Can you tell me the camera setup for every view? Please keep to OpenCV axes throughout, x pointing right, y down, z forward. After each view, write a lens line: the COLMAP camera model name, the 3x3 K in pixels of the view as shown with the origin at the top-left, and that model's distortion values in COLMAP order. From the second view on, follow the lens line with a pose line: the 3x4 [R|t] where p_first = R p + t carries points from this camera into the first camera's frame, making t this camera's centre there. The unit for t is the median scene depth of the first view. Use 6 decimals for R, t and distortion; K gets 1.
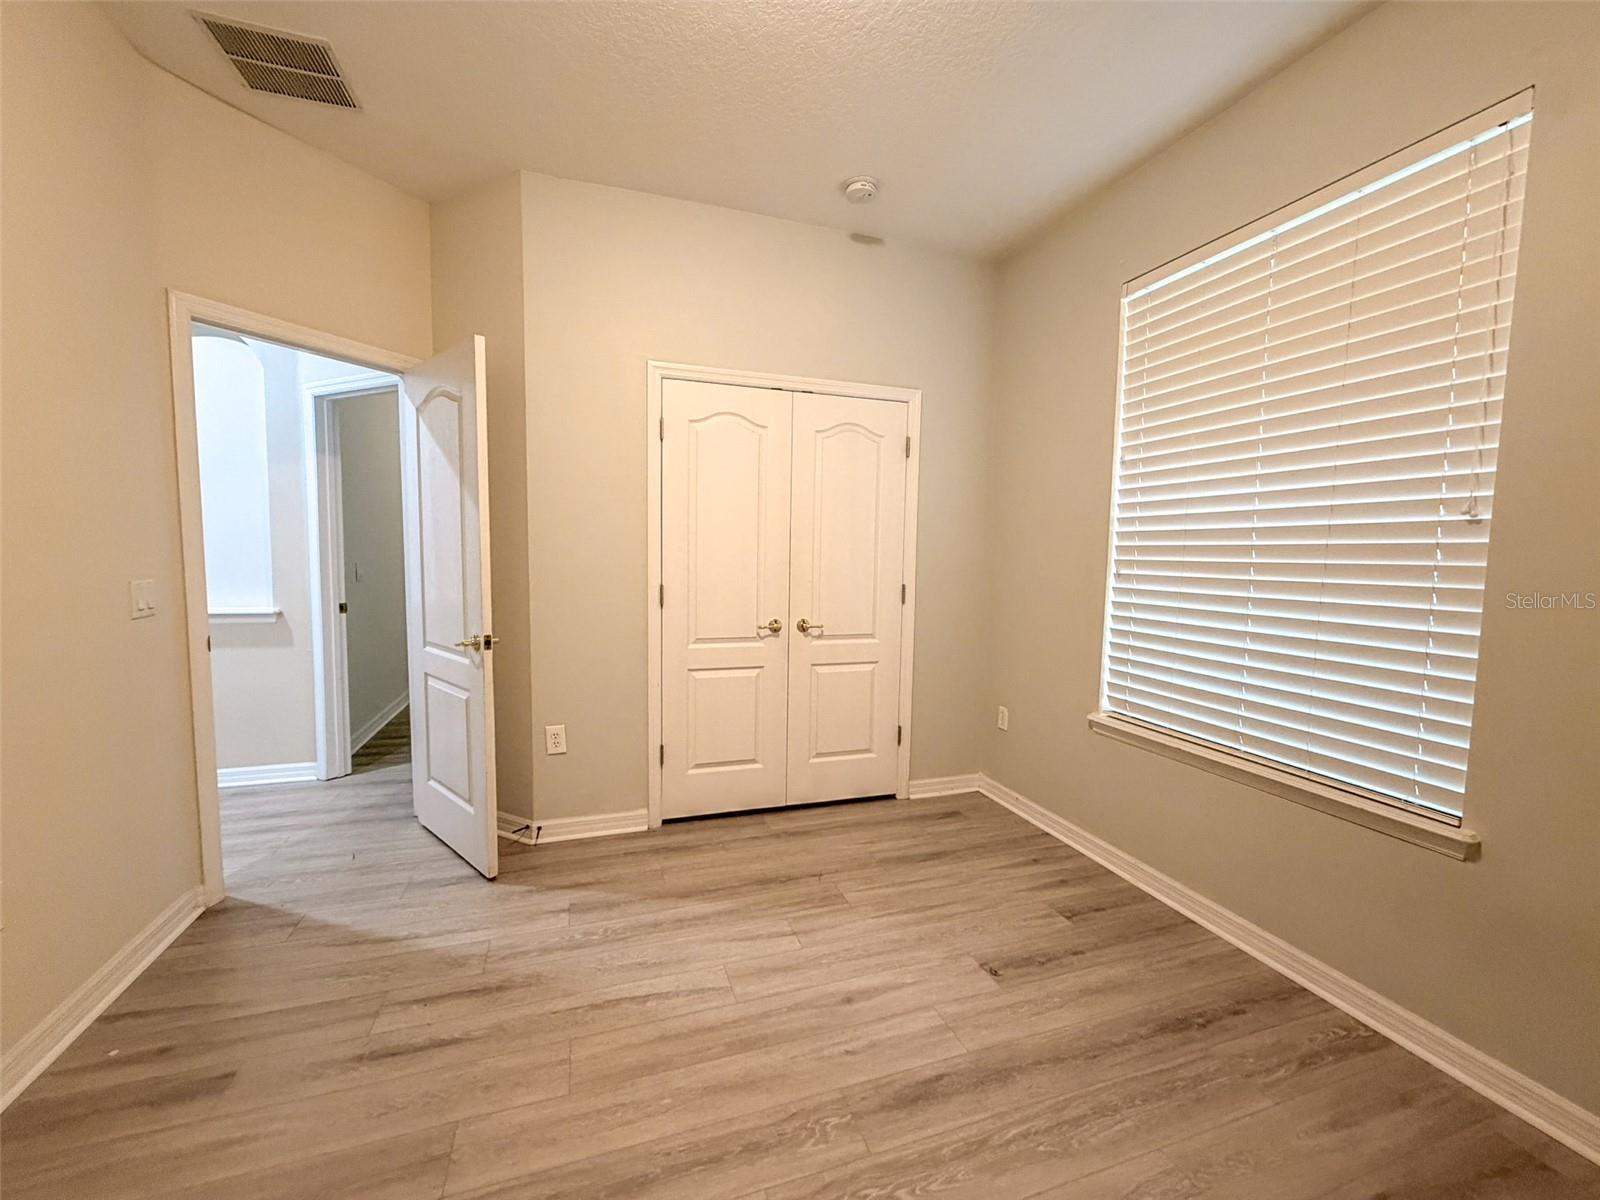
lens RADIAL K [[646.6, 0, 800.0], [0, 646.6, 600.0], [0, 0, 1]] dist [-0.002919, -0.000165]
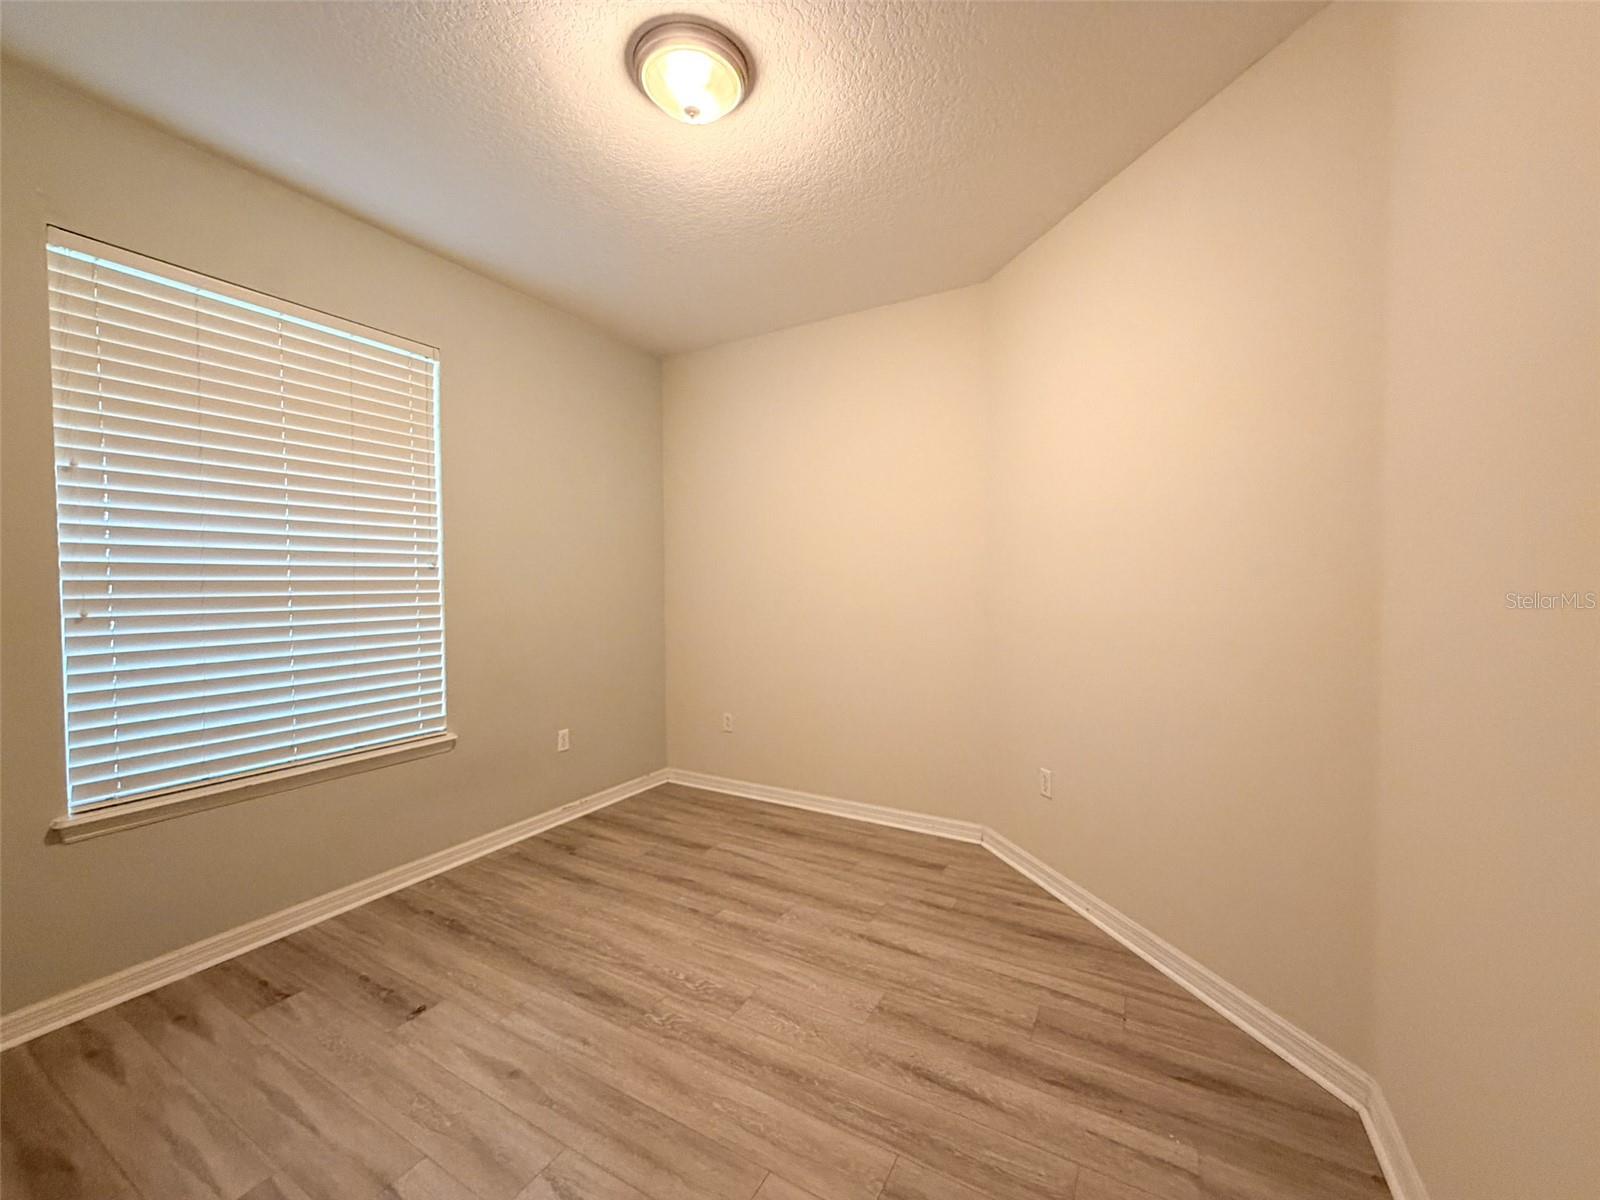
lens RADIAL K [[638.9, 0, 797.3], [0, 638.9, 603.1], [0, 0, 1]] dist [-0.000712, 0.000441]
pose [[-0.664092, -0.041028, 0.746524, -0.806520], [0.043259, 0.994712, 0.093150, -0.120292], [-0.746398, 0.094154, -0.658805, 1.156589]]
